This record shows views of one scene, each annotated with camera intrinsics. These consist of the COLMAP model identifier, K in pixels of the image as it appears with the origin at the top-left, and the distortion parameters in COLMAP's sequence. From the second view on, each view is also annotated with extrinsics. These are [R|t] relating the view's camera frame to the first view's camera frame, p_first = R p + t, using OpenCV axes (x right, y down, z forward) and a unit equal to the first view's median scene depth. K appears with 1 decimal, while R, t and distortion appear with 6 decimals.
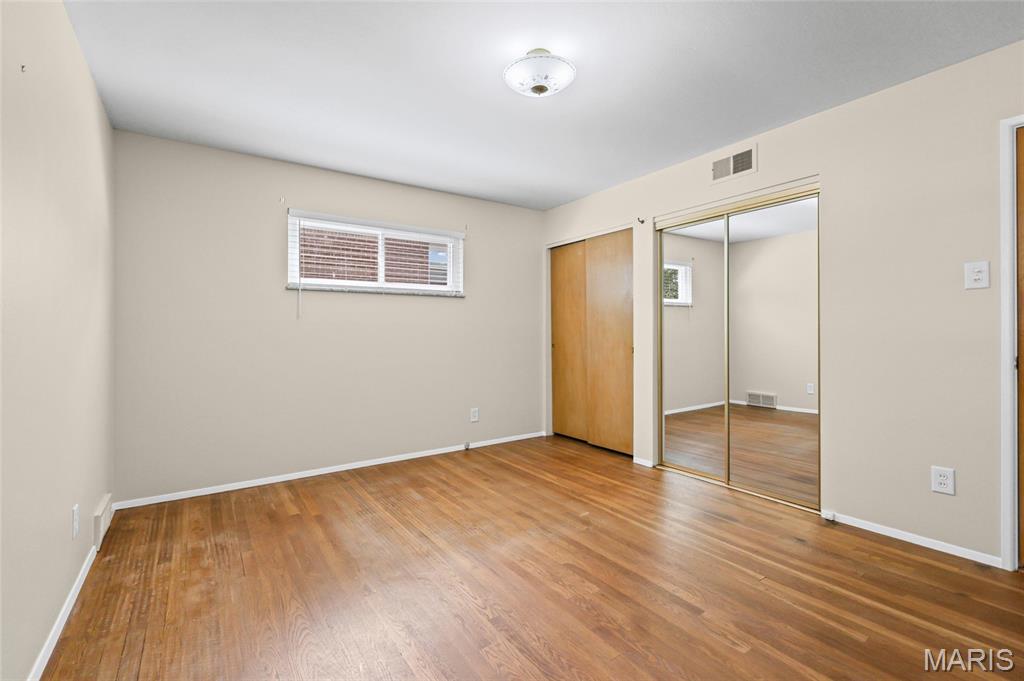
lens RADIAL K [[450.4, 0, 509.9], [0, 450.4, 337.6], [0, 0, 1]] dist [0.002535, 0.000061]
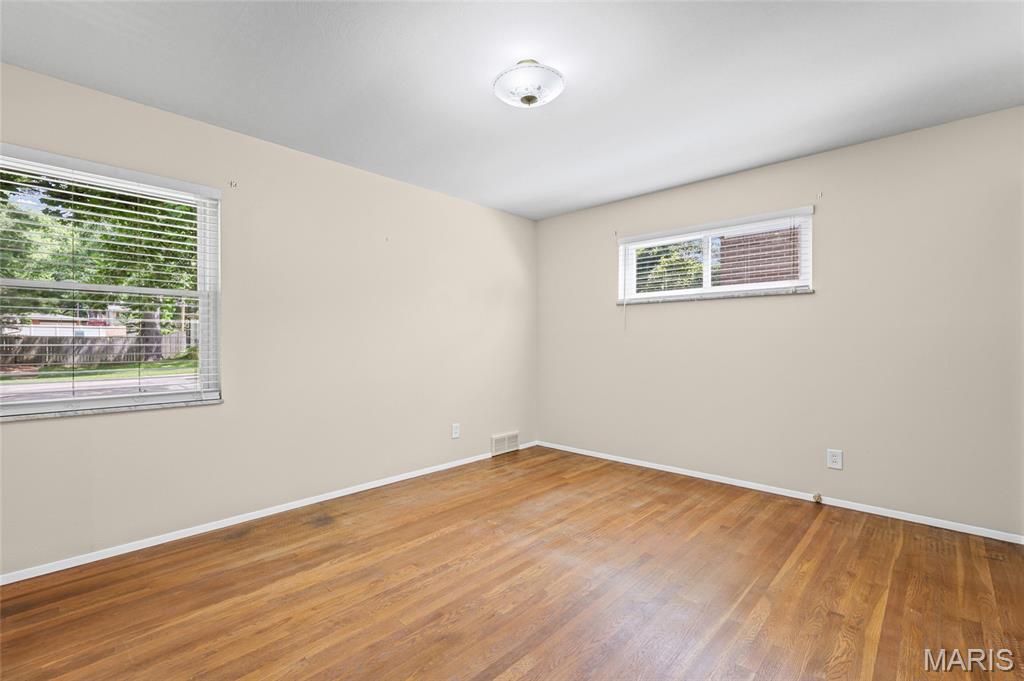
lens RADIAL K [[450.4, 0, 511.2], [0, 450.4, 339.2], [0, 0, 1]] dist [0.002535, 0.000061]
pose [[0.207653, 0.002529, -0.978199, 0.646671], [-0.009881, 0.999951, 0.000488, -0.012298], [0.978153, 0.009564, 0.207668, 0.464003]]
